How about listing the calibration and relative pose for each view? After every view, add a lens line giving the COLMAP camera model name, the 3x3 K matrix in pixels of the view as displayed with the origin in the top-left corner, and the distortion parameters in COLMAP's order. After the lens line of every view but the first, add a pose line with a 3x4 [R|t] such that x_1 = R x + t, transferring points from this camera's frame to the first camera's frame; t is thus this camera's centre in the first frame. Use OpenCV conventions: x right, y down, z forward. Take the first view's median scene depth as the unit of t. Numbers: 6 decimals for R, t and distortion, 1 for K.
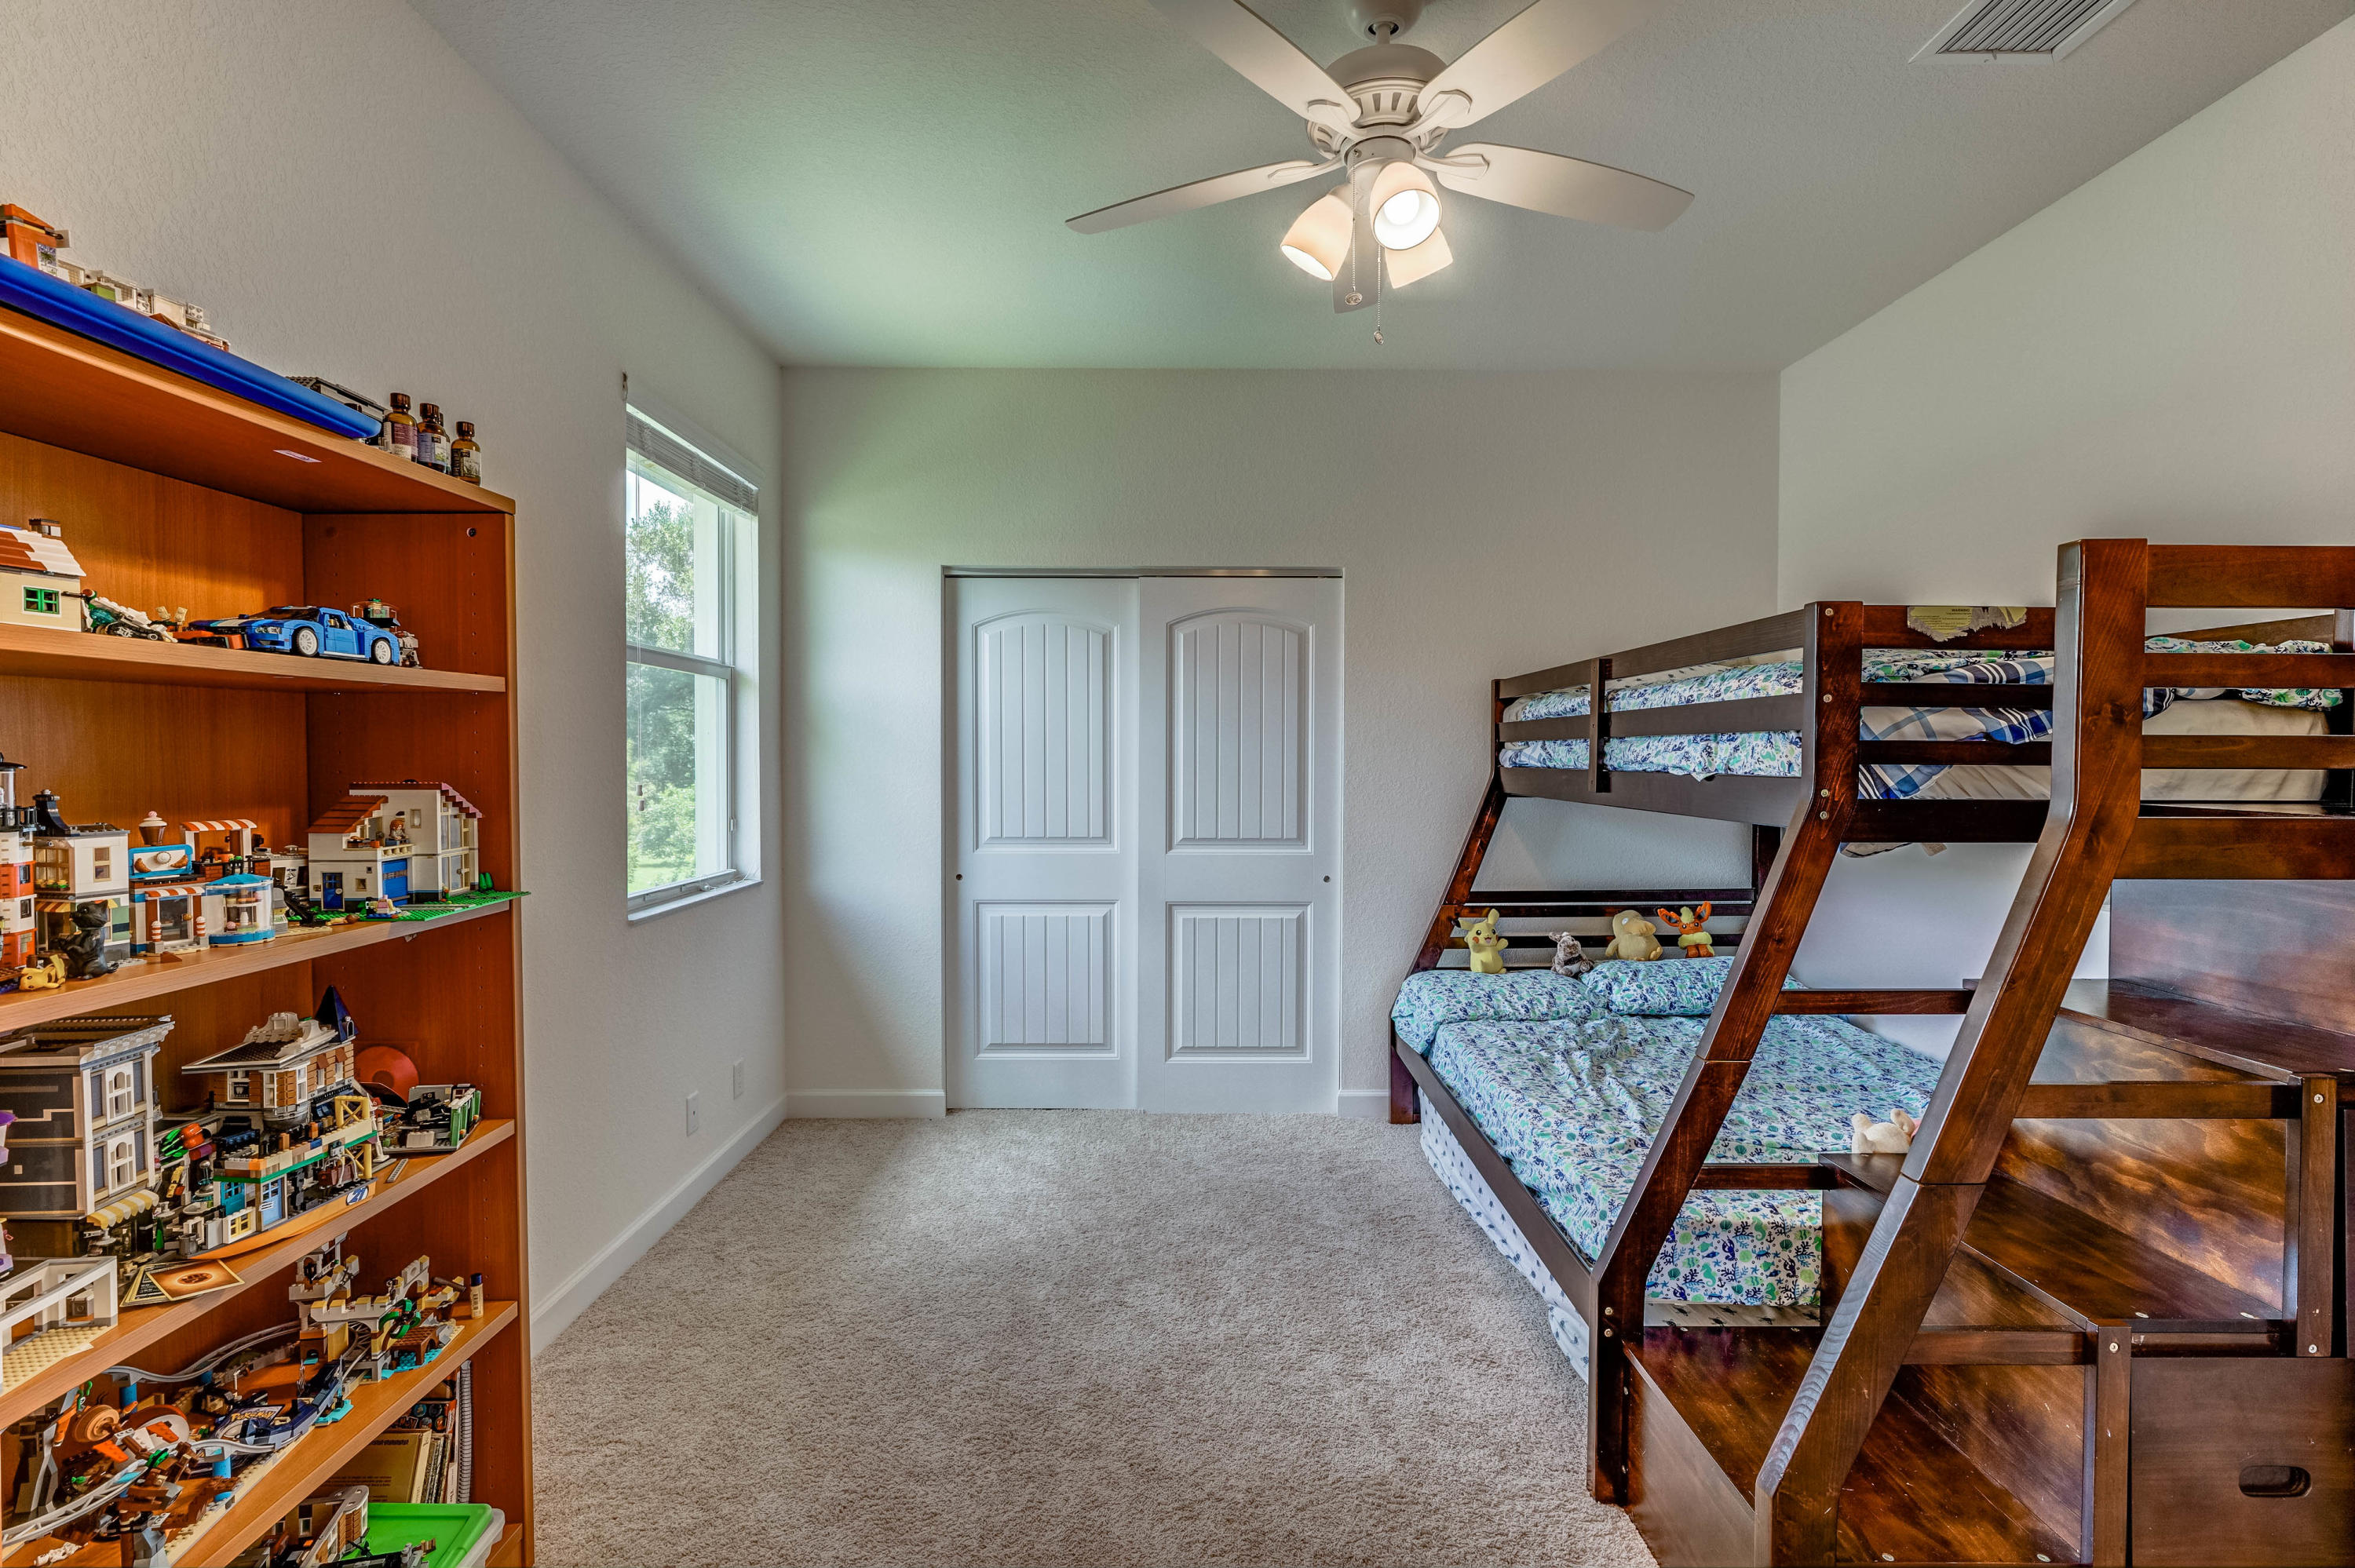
lens RADIAL K [[1073.9, 0, 1177.5], [0, 1073.9, 784.0], [0, 0, 1]] dist [-0.011196, 0.000895]
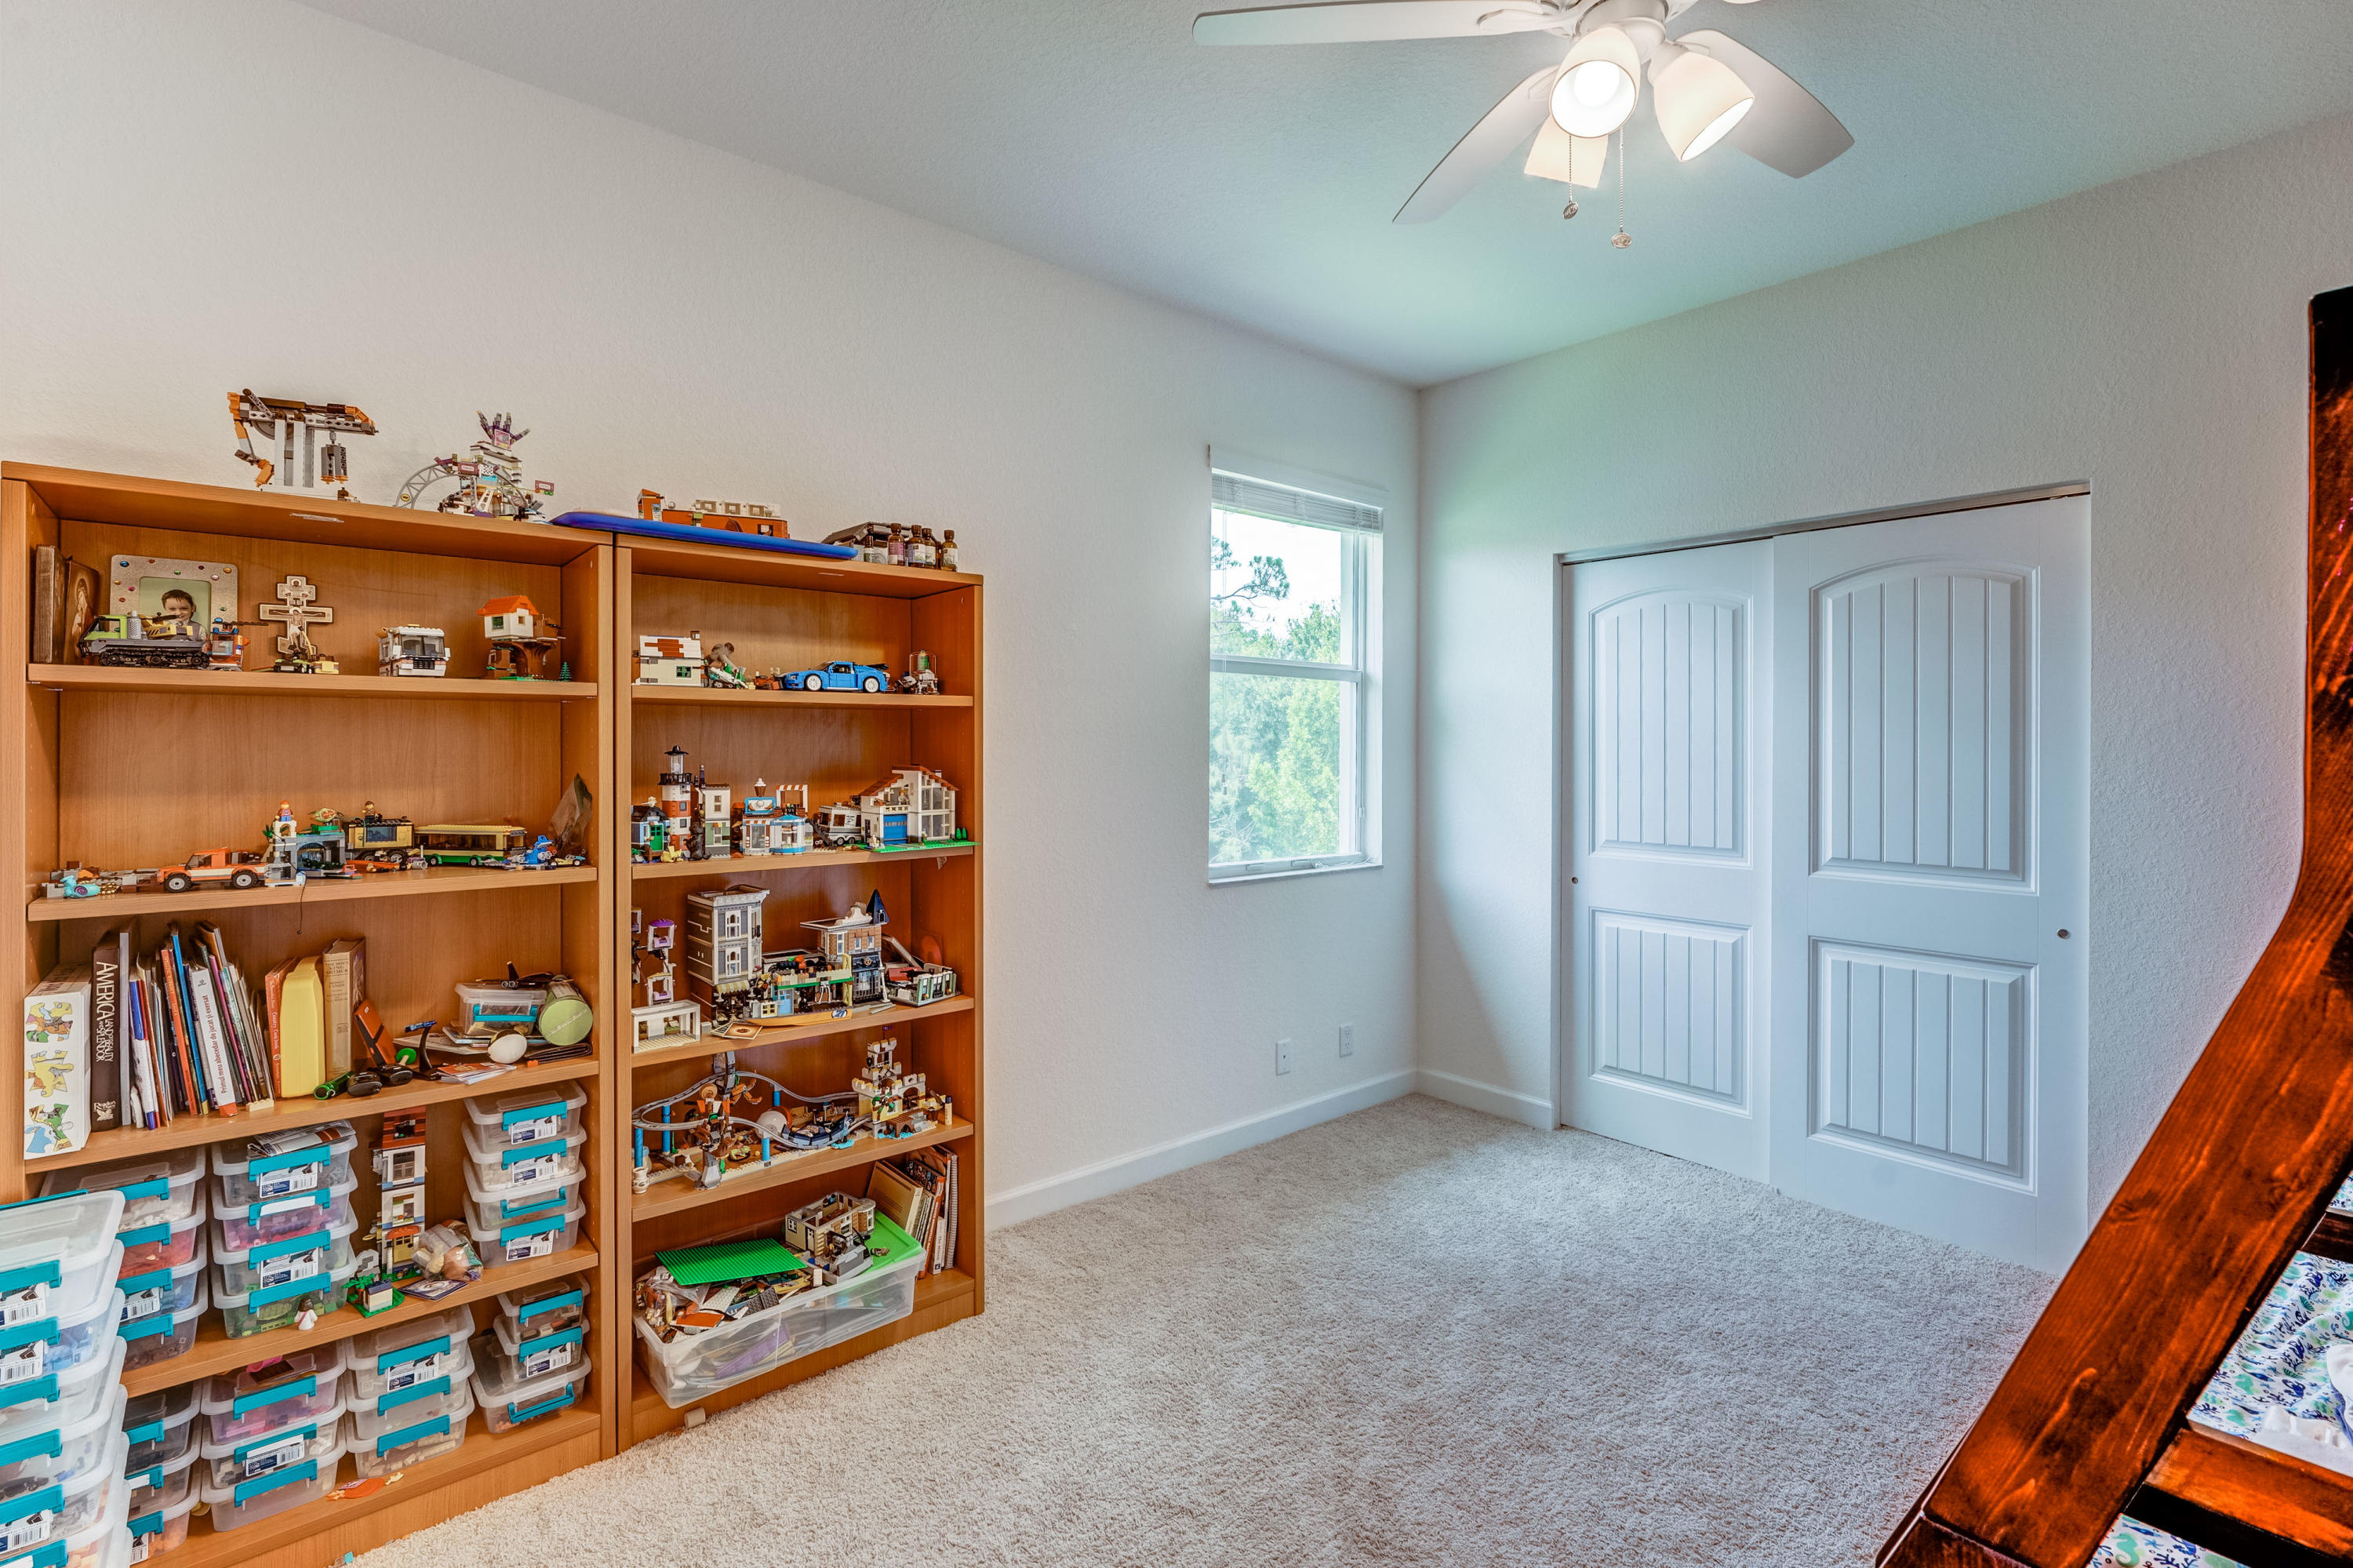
lens RADIAL K [[1102.7, 0, 1175.8], [0, 1102.7, 748.7], [0, 0, 1]] dist [-0.013551, 0.000359]
pose [[0.630648, 0.003237, -0.776062, 0.357546], [-0.025124, 0.999552, -0.016247, -0.004681], [0.775662, 0.029744, 0.630447, 0.125690]]
